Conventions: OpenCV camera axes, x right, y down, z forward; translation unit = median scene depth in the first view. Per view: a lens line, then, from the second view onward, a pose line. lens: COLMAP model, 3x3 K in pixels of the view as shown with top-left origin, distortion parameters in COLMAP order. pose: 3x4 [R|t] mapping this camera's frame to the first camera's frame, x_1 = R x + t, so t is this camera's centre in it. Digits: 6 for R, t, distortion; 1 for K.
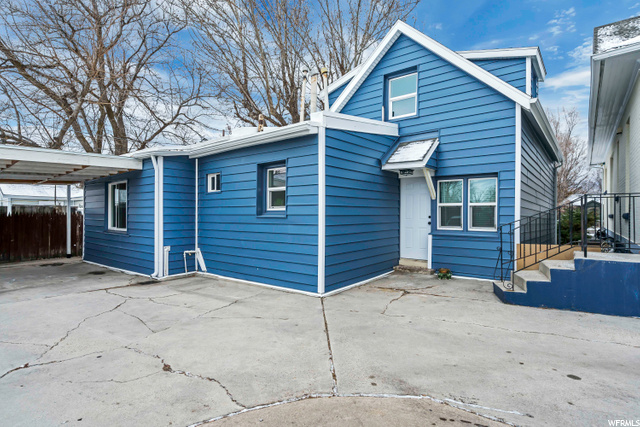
lens RADIAL K [[336.4, 0, 318.0], [0, 336.4, 213.7], [0, 0, 1]] dist [-0.037724, -0.000741]
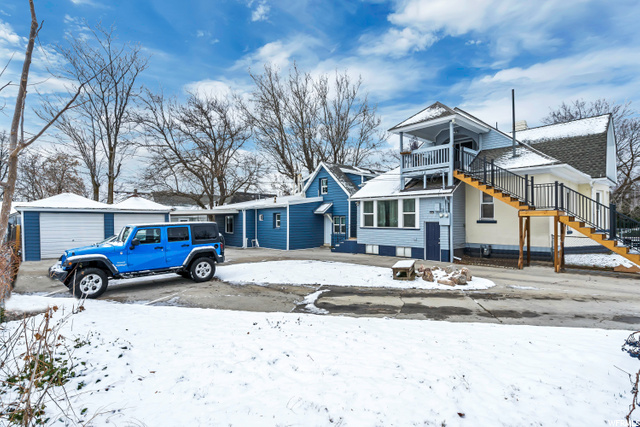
lens RADIAL K [[312.0, 0, 321.7], [0, 312.0, 216.7], [0, 0, 1]] dist [0.001181, 0.000025]
pose [[0.986538, -0.003807, -0.163485, 0.710787], [0.002740, 0.999973, -0.006752, -0.081166], [0.163506, 0.006213, 0.986523, -1.748225]]
